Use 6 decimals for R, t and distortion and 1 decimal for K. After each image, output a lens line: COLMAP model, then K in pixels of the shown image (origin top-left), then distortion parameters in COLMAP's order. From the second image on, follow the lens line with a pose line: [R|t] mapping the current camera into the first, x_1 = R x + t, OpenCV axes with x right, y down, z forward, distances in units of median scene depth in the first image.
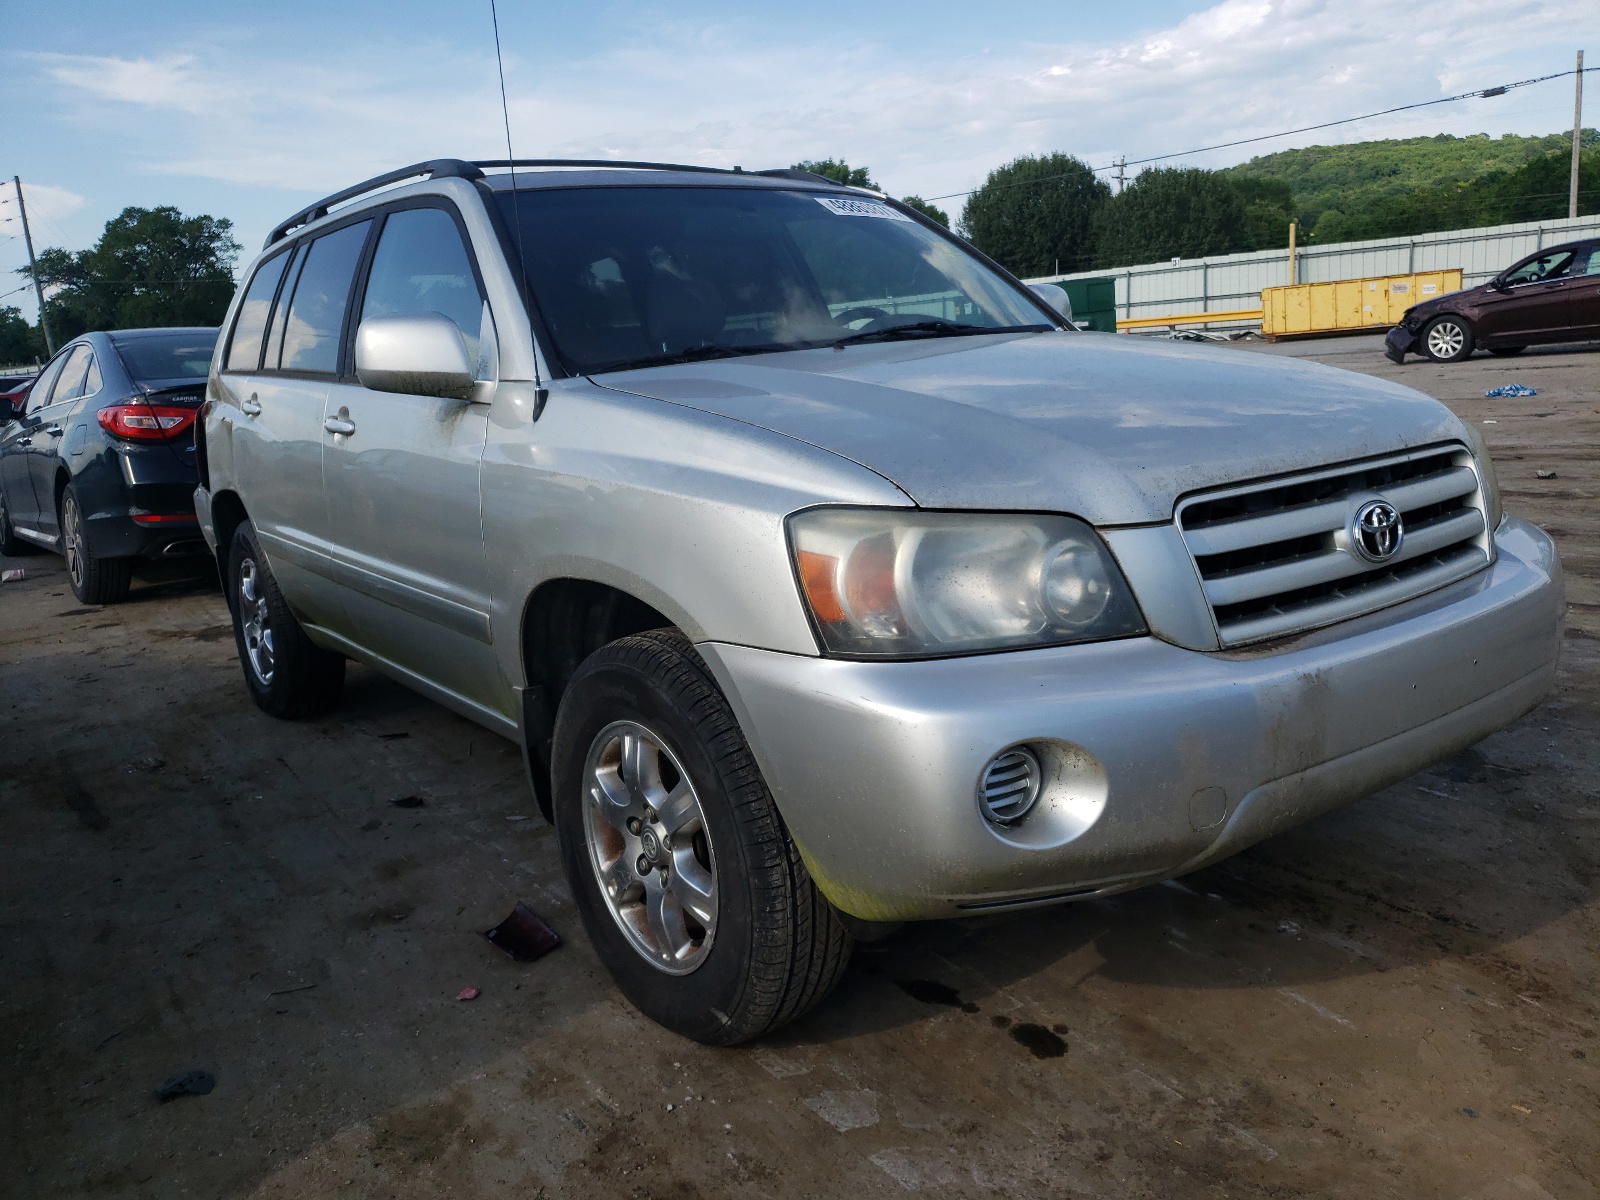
lens RADIAL K [[1218.4, 0, 800.7], [0, 1218.4, 594.9], [0, 0, 1]] dist [0.031122, 0.007883]
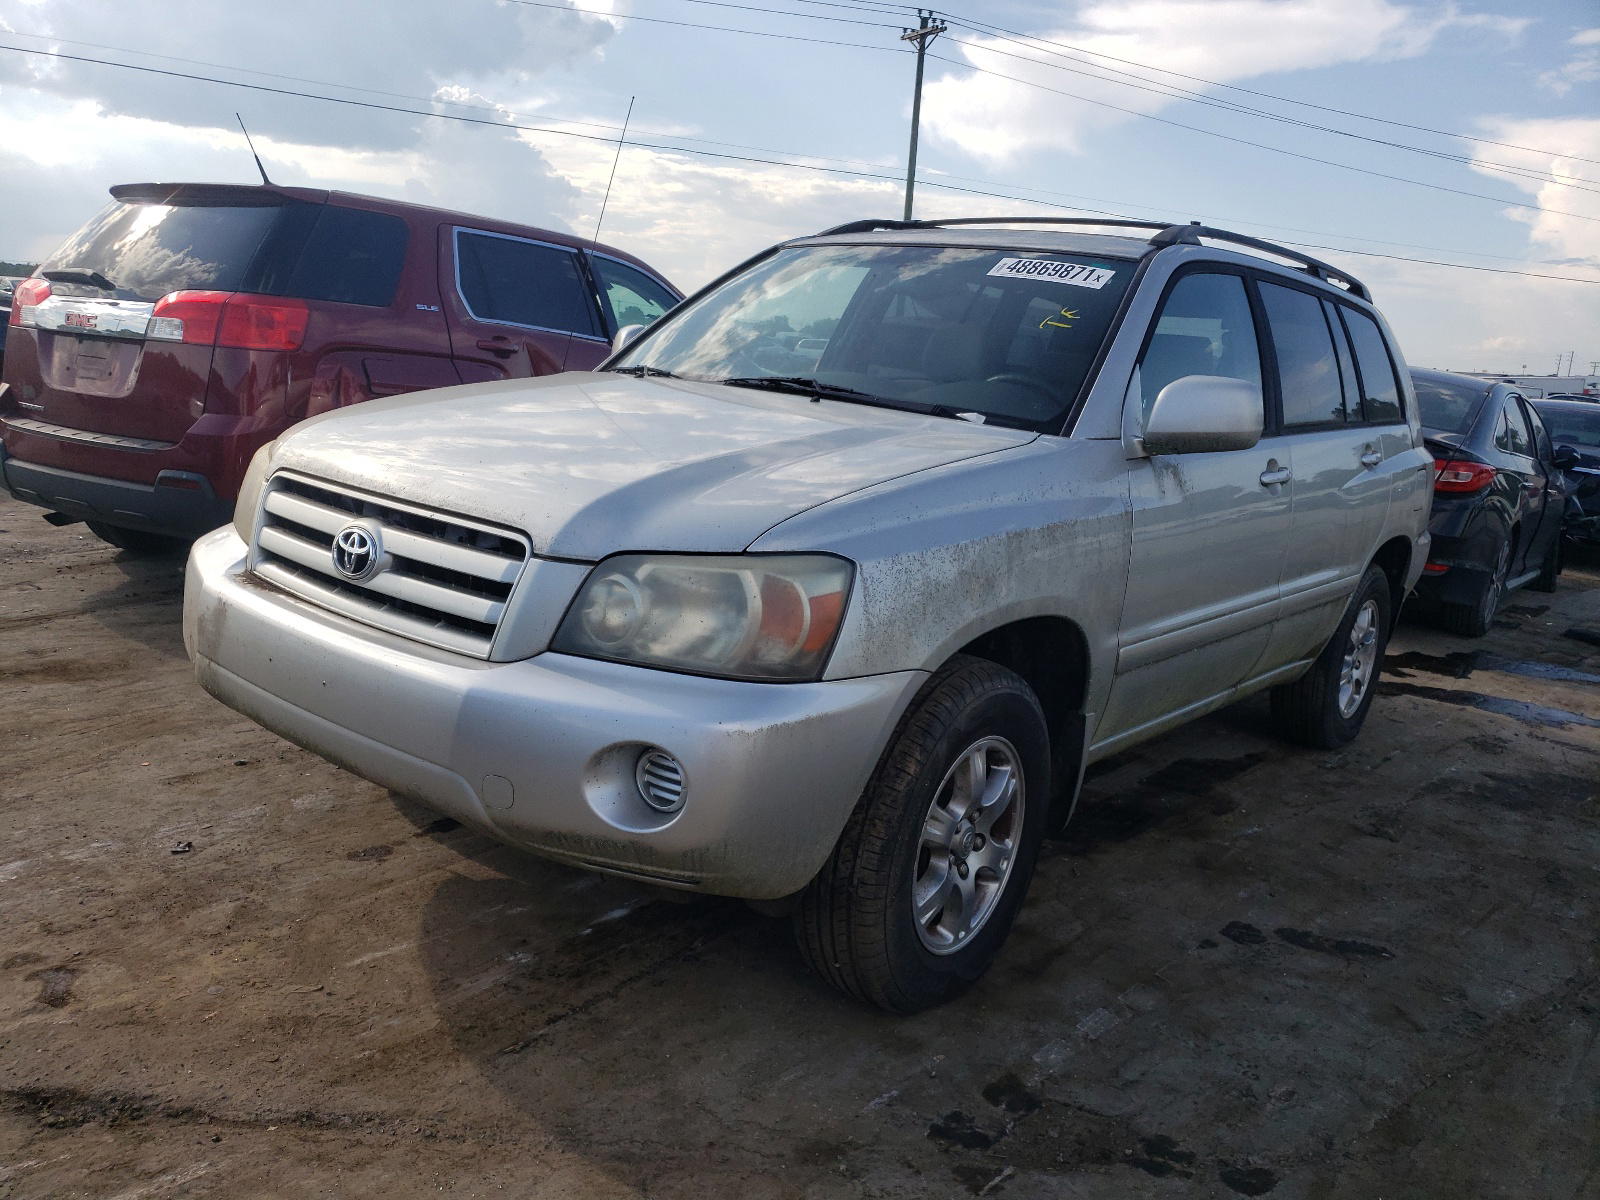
lens RADIAL K [[1211.2, 0, 793.9], [0, 1211.2, 599.9], [0, 0, 1]] dist [0.018816, -0.000108]
pose [[0.249323, 0.283110, -0.926114, 1.506911], [-0.299930, 0.931867, 0.204123, -0.337241], [0.920804, 0.226877, 0.317249, 0.921865]]
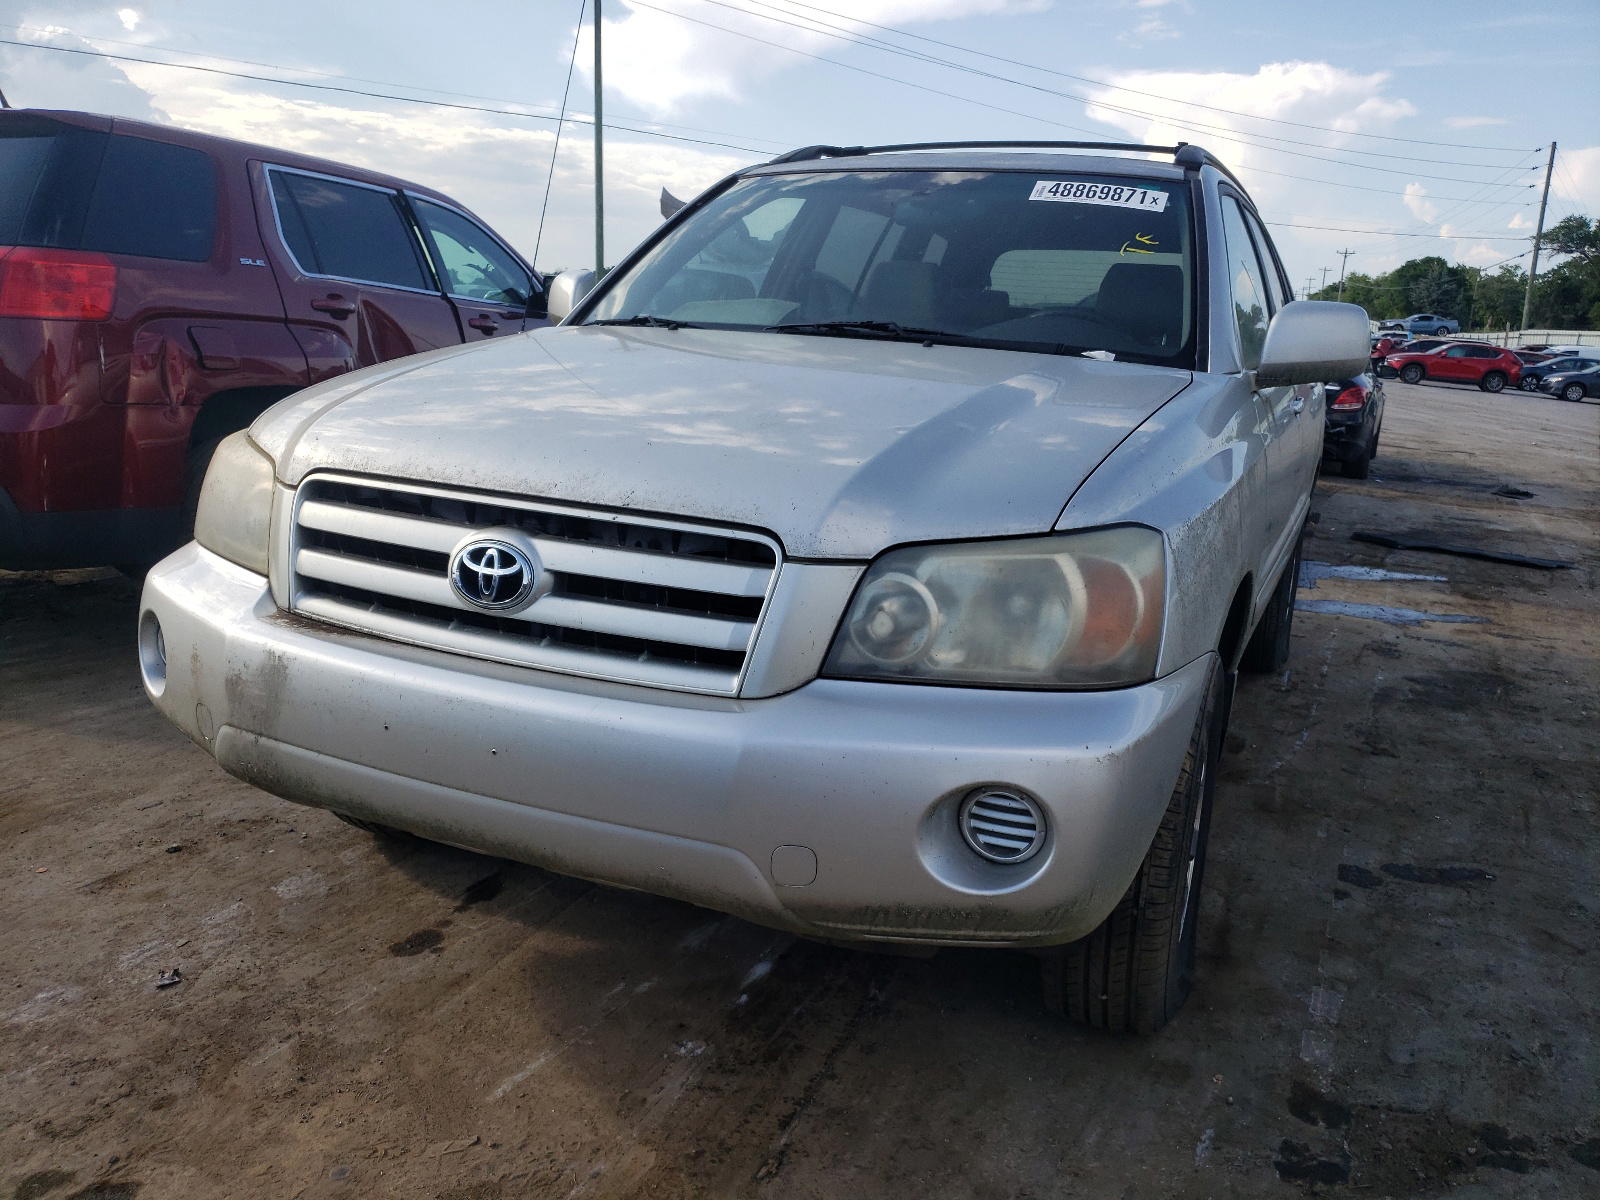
lens RADIAL K [[1211.2, 0, 811.1], [0, 1211.2, 605.1], [0, 0, 1]] dist [0.018816, -0.000108]
pose [[0.491152, 0.285146, -0.823081, 1.187125], [-0.257896, 0.950142, 0.175272, -0.220439], [0.832021, 0.126184, 0.540202, 0.644674]]
